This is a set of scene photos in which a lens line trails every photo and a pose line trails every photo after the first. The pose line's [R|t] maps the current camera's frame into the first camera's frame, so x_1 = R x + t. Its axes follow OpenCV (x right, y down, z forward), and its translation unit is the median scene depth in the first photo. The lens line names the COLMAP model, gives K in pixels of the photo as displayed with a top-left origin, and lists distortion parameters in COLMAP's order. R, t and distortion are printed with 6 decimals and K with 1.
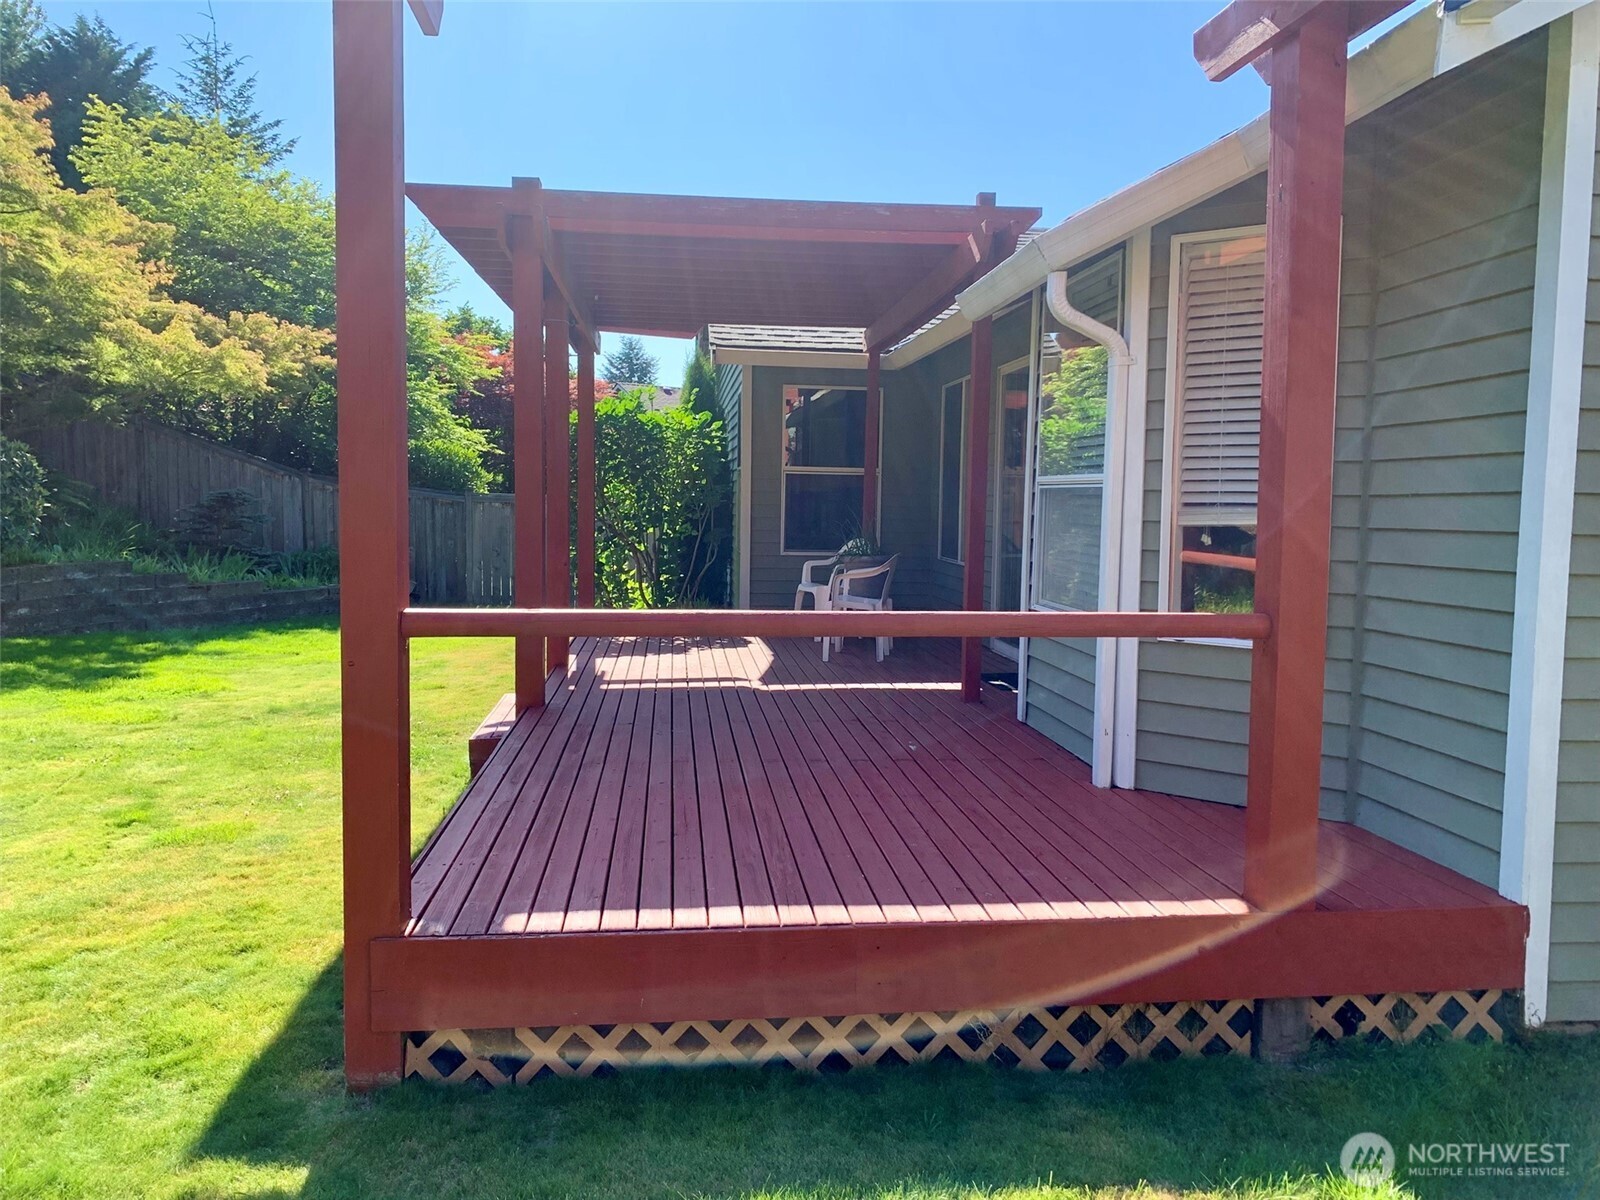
lens RADIAL K [[1217.0, 0, 801.5], [0, 1217.0, 593.2], [0, 0, 1]] dist [0.033042, -0.032523]
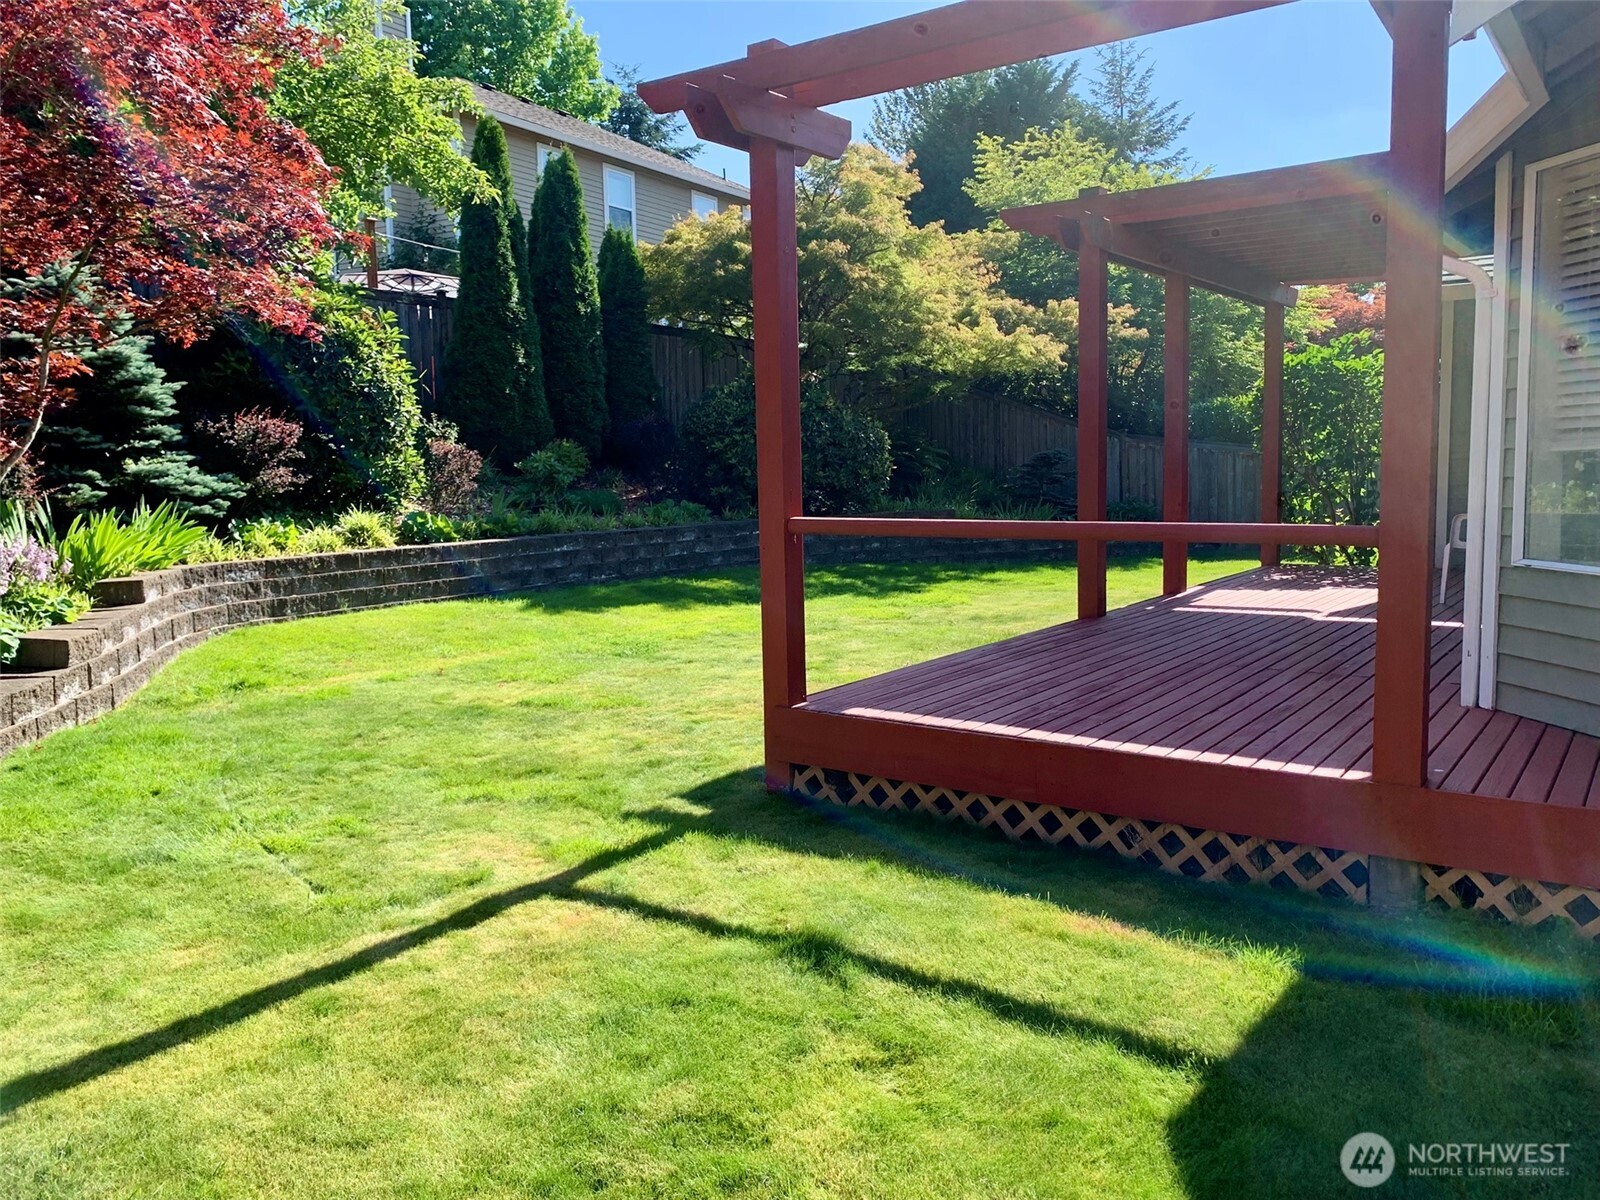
lens RADIAL K [[1217.0, 0, 798.6], [0, 1217.0, 604.9], [0, 0, 1]] dist [0.033042, -0.032523]
pose [[0.739387, 0.050647, -0.671373, 0.216159], [-0.021297, 0.998427, 0.051865, 0.012442], [0.672944, -0.024050, 0.739303, -0.065597]]
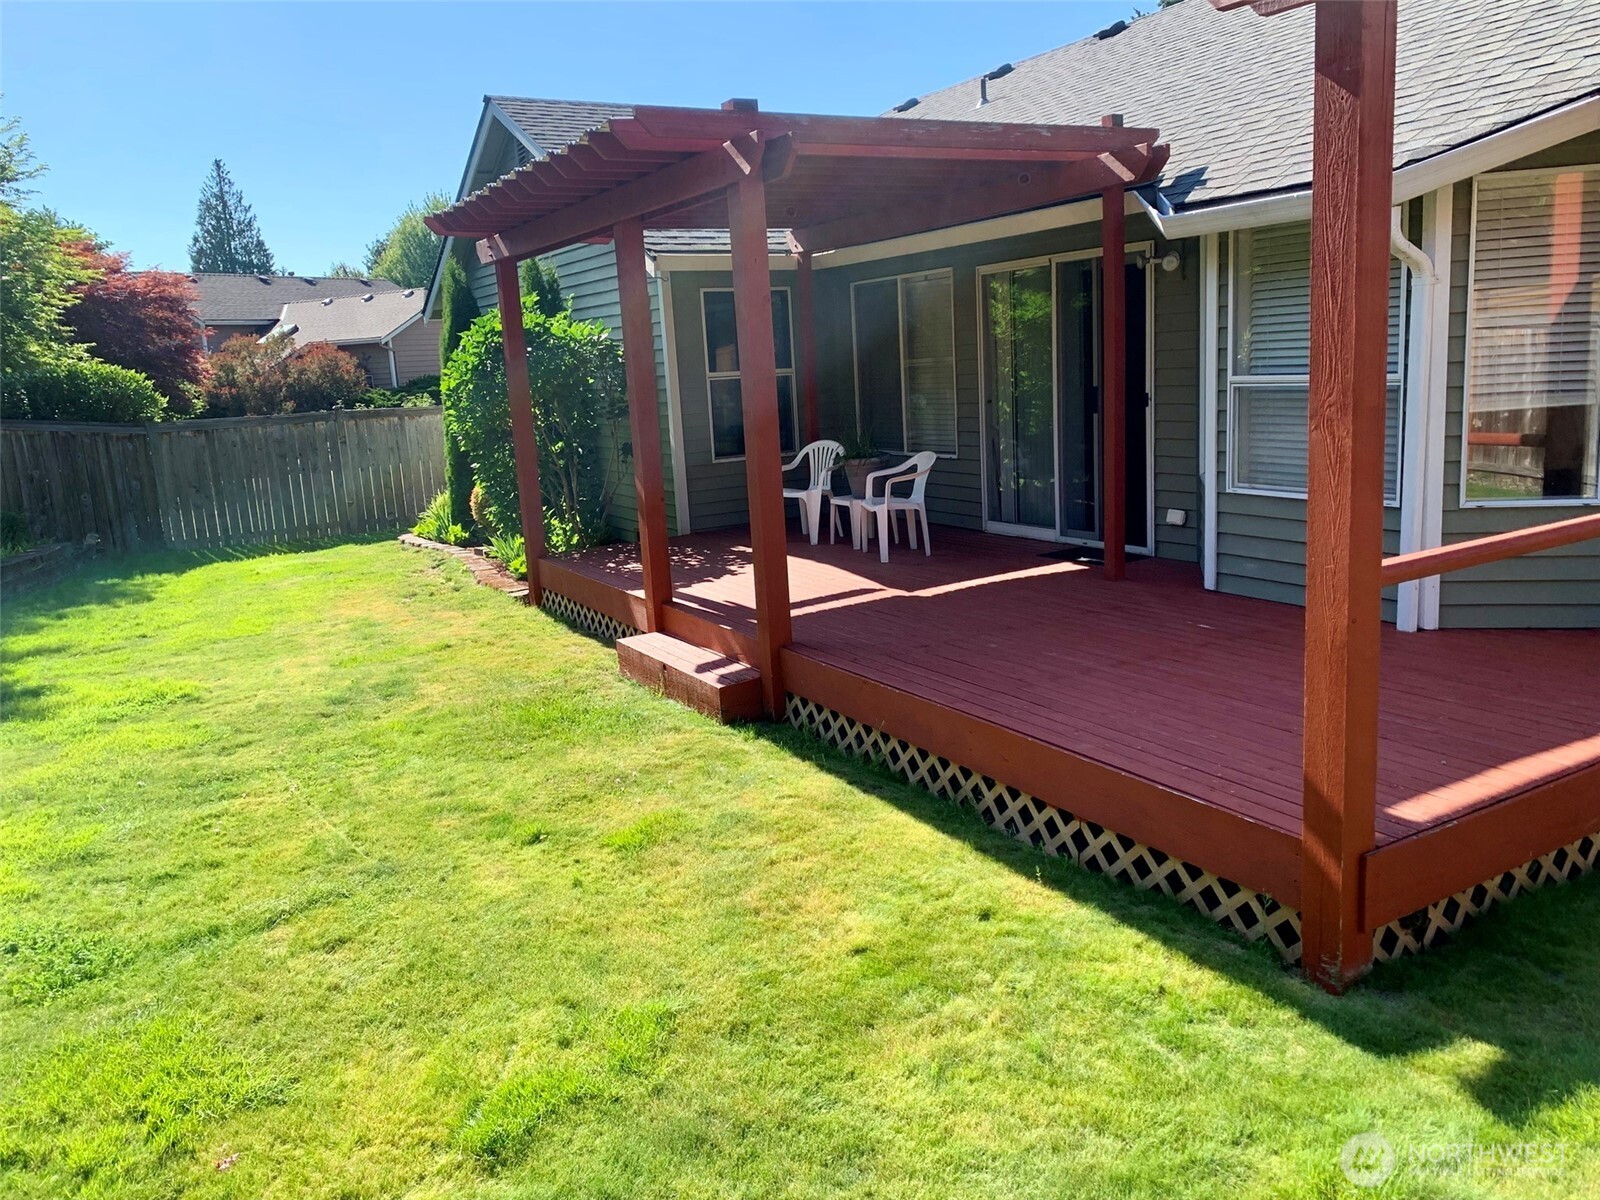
lens RADIAL K [[1217.0, 0, 793.3], [0, 1217.0, 584.6], [0, 0, 1]] dist [0.033042, -0.032523]
pose [[0.912897, -0.143812, 0.382017, -0.325375], [0.105022, 0.987125, 0.120640, -0.042430], [-0.394448, -0.070012, 0.916247, 0.048249]]
